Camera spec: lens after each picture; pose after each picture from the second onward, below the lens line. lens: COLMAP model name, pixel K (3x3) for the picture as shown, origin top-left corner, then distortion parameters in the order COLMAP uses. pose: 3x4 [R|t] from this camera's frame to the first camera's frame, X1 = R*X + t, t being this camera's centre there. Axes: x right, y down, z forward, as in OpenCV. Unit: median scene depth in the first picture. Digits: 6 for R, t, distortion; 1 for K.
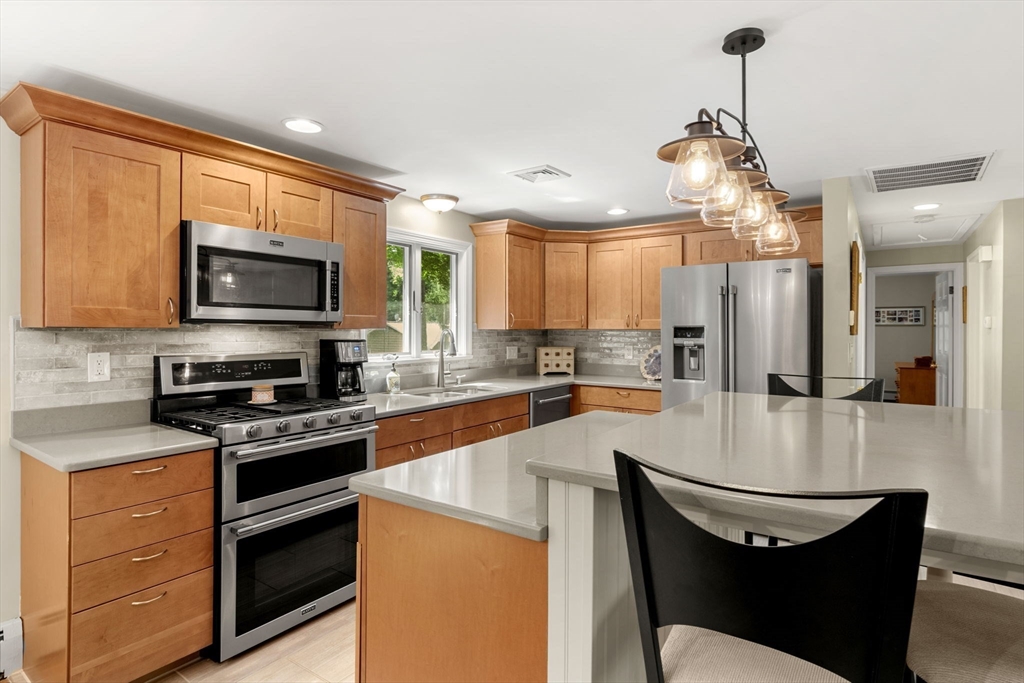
lens RADIAL K [[537.5, 0, 518.2], [0, 537.5, 329.6], [0, 0, 1]] dist [-0.007475, -0.001401]
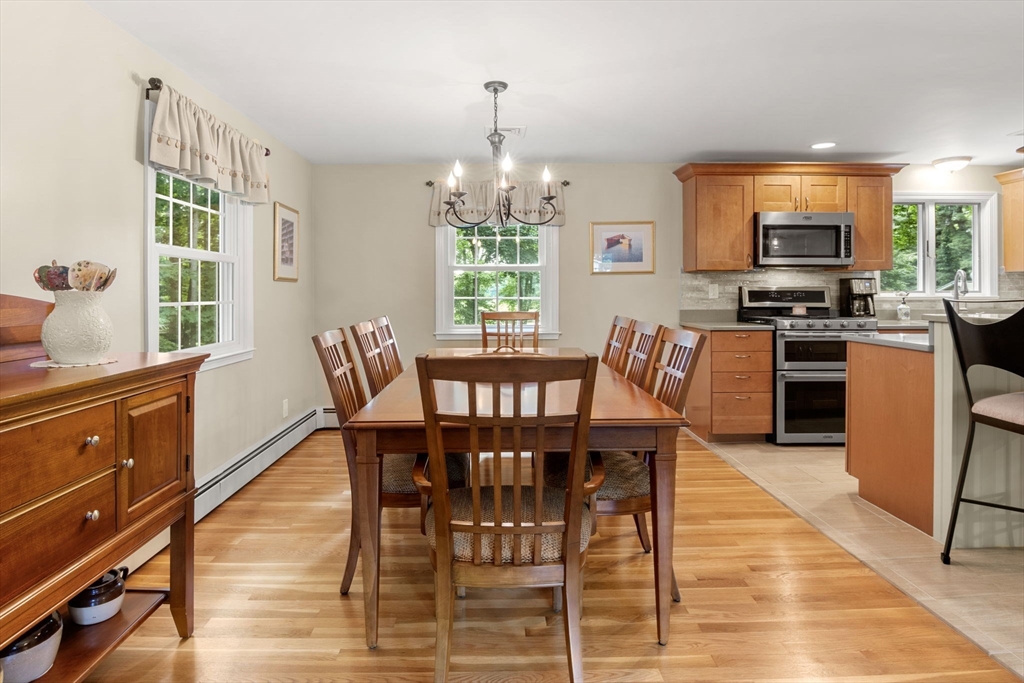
lens RADIAL K [[550.4, 0, 507.7], [0, 550.4, 292.7], [0, 0, 1]] dist [-0.003203, -0.001618]
pose [[0.591396, -0.005324, -0.806364, 0.313677], [0.002150, 0.999985, -0.005025, 0.064856], [0.806379, 0.001238, 0.591398, -0.635254]]
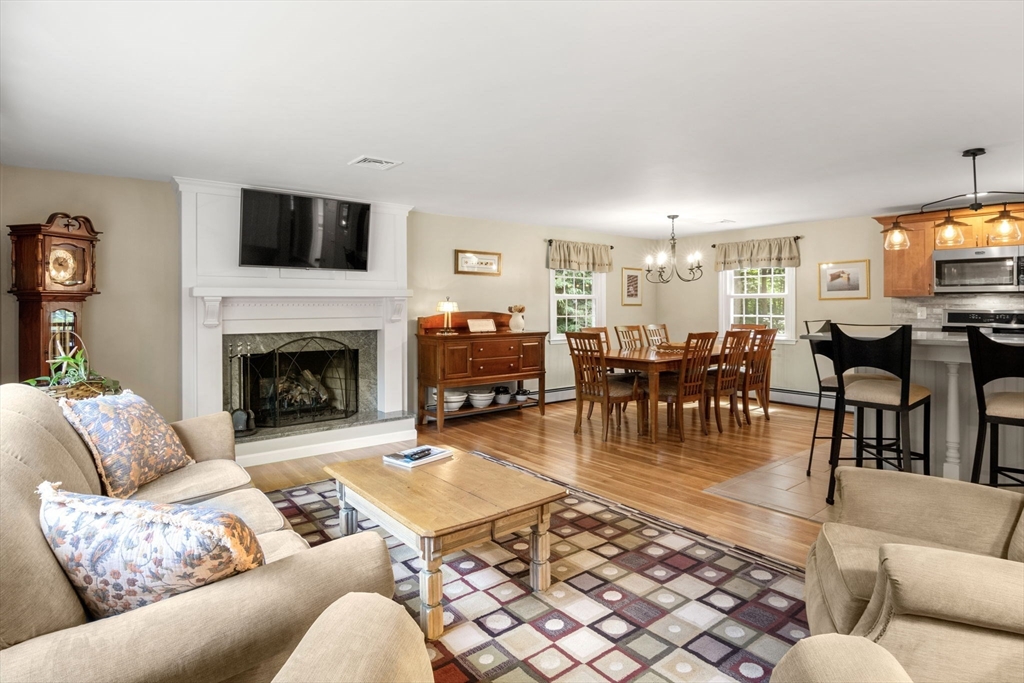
lens RADIAL K [[566.6, 0, 512.5], [0, 566.6, 311.5], [0, 0, 1]] dist [0.000922, -0.001018]
pose [[-0.285842, 0.004046, -0.958268, 1.721066], [-0.004026, 0.999977, 0.005423, 0.043823], [0.958268, 0.005408, -0.285820, -0.044257]]
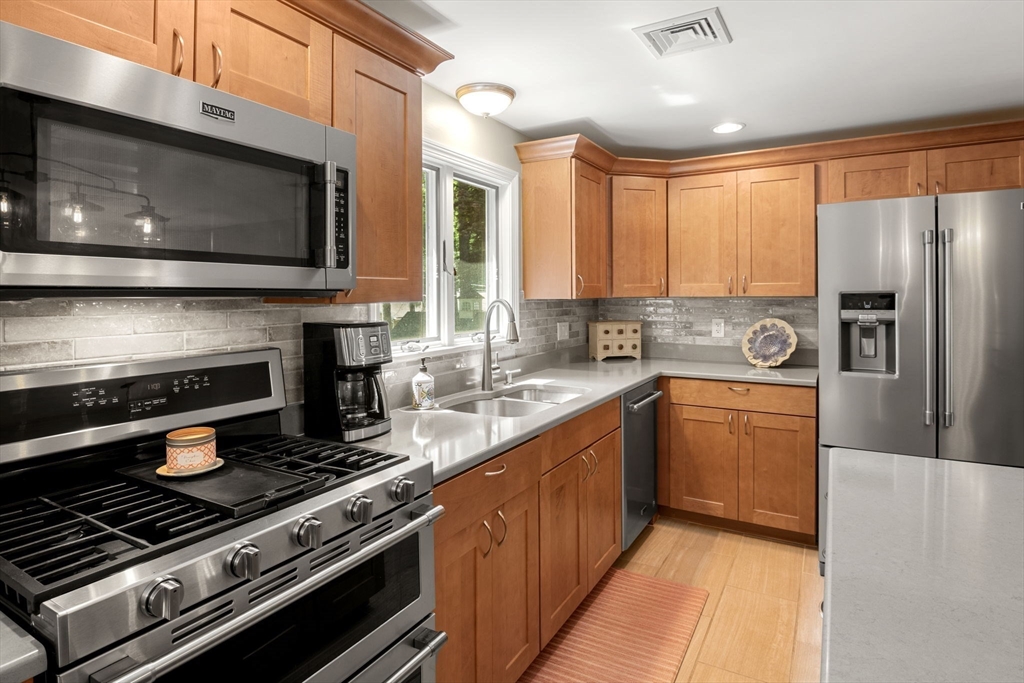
lens RADIAL K [[544.1, 0, 519.8], [0, 544.1, 298.6], [0, 0, 1]] dist [-0.021489, -0.000844]
pose [[0.996556, -0.009557, 0.082370, -0.204483], [0.009181, 0.999946, 0.004943, -0.006879], [-0.082413, -0.004170, 0.996590, 0.454406]]
